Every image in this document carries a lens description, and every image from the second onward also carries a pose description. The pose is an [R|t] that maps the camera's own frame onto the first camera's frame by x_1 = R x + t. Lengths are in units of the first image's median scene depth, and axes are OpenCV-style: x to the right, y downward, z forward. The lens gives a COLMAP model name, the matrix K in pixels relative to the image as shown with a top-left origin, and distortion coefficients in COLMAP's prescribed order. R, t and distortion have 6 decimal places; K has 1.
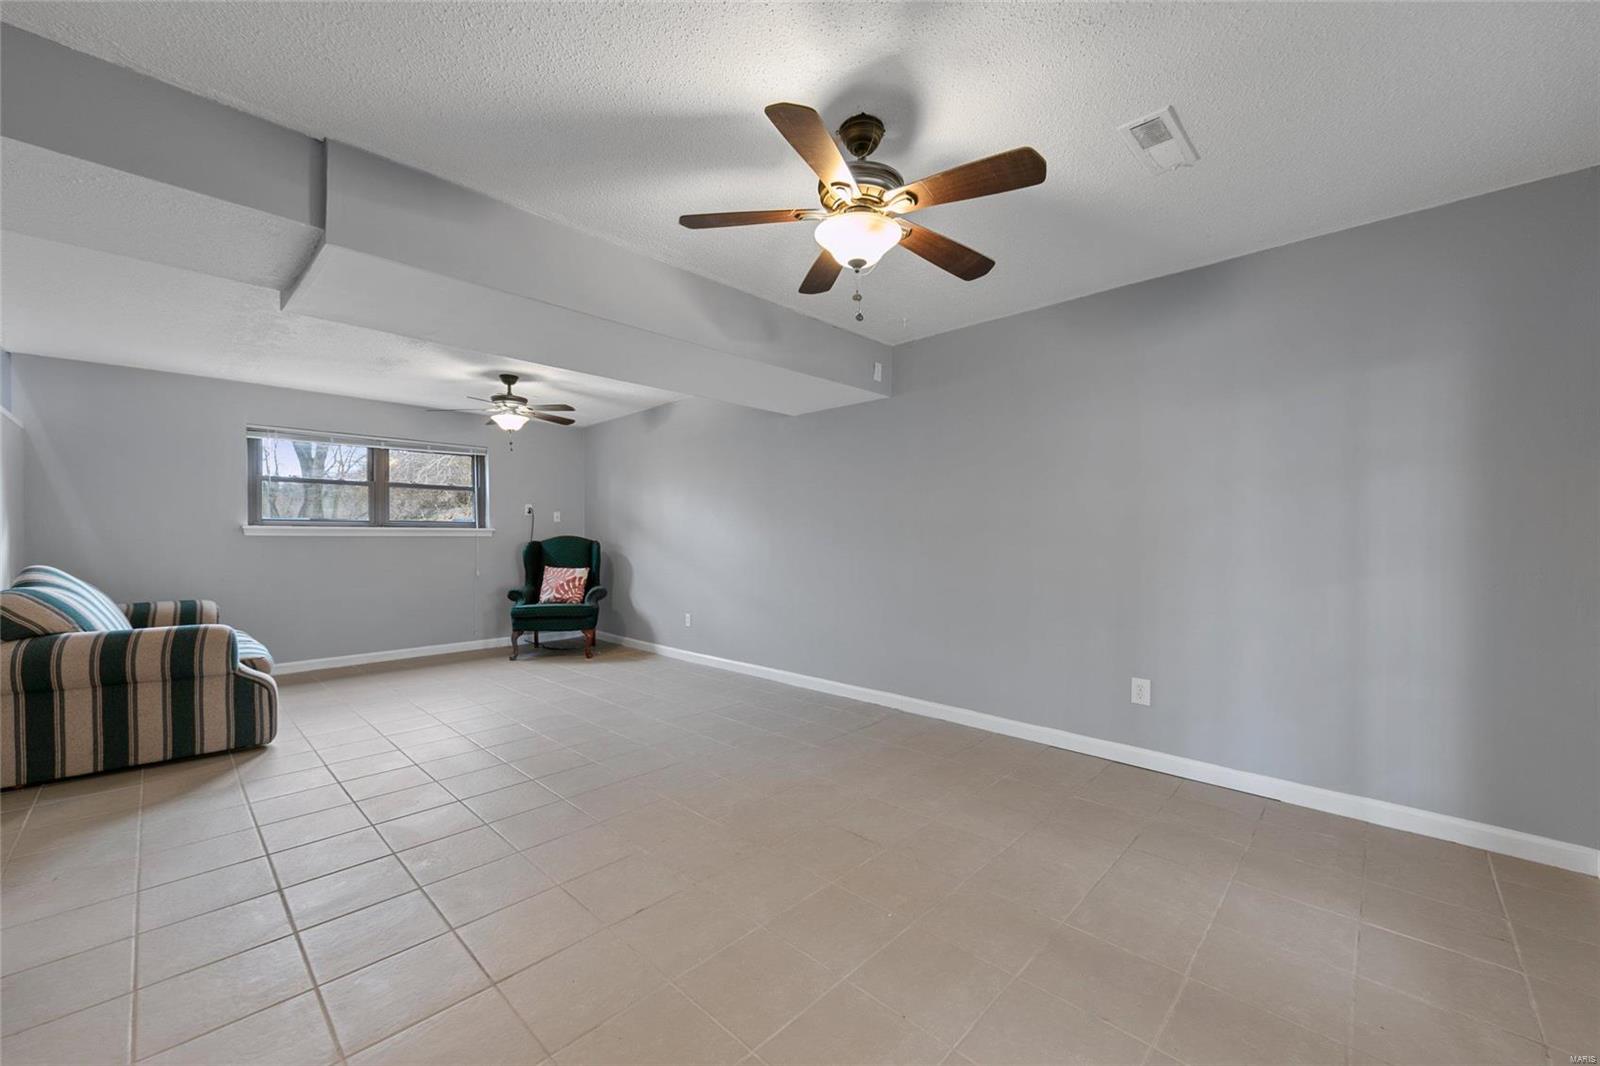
lens RADIAL K [[634.0, 0, 799.3], [0, 634.0, 537.1], [0, 0, 1]] dist [0.007543, -0.000122]
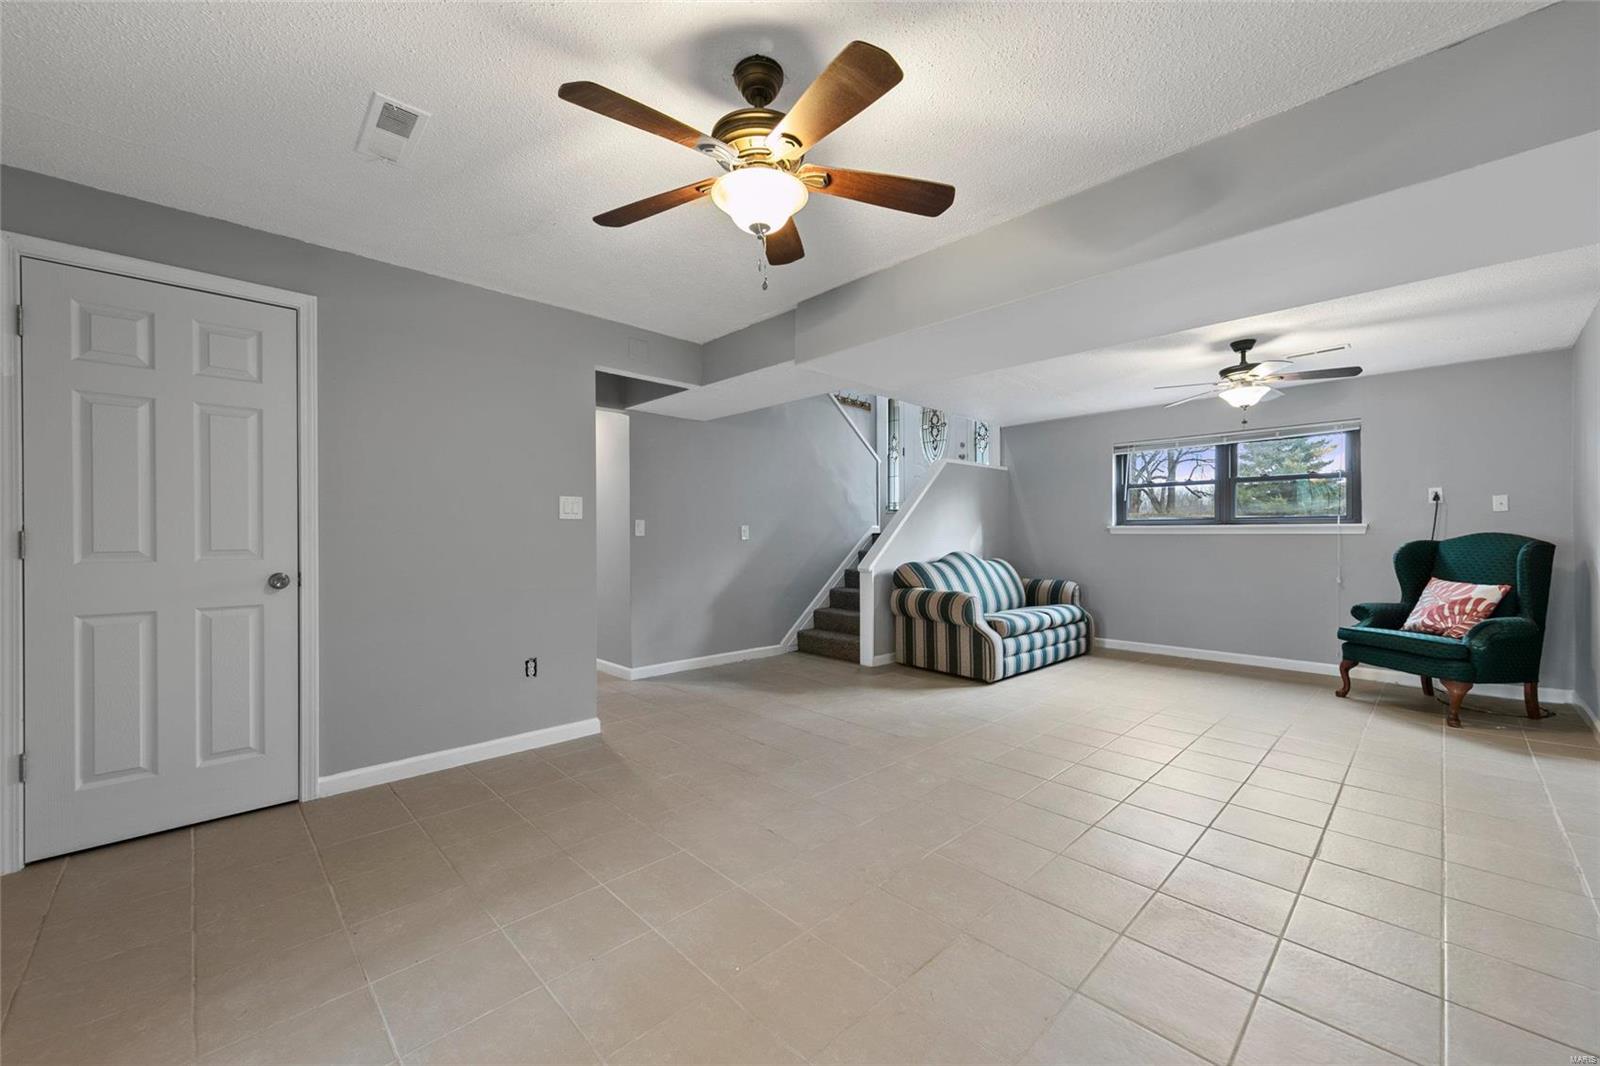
lens RADIAL K [[634.0, 0, 799.3], [0, 634.0, 537.1], [0, 0, 1]] dist [0.007543, -0.000122]
pose [[-0.057508, 0.002971, -0.998341, 0.349753], [0.000755, 0.999995, 0.002932, -0.000056], [0.998345, -0.000585, -0.057510, 0.396402]]
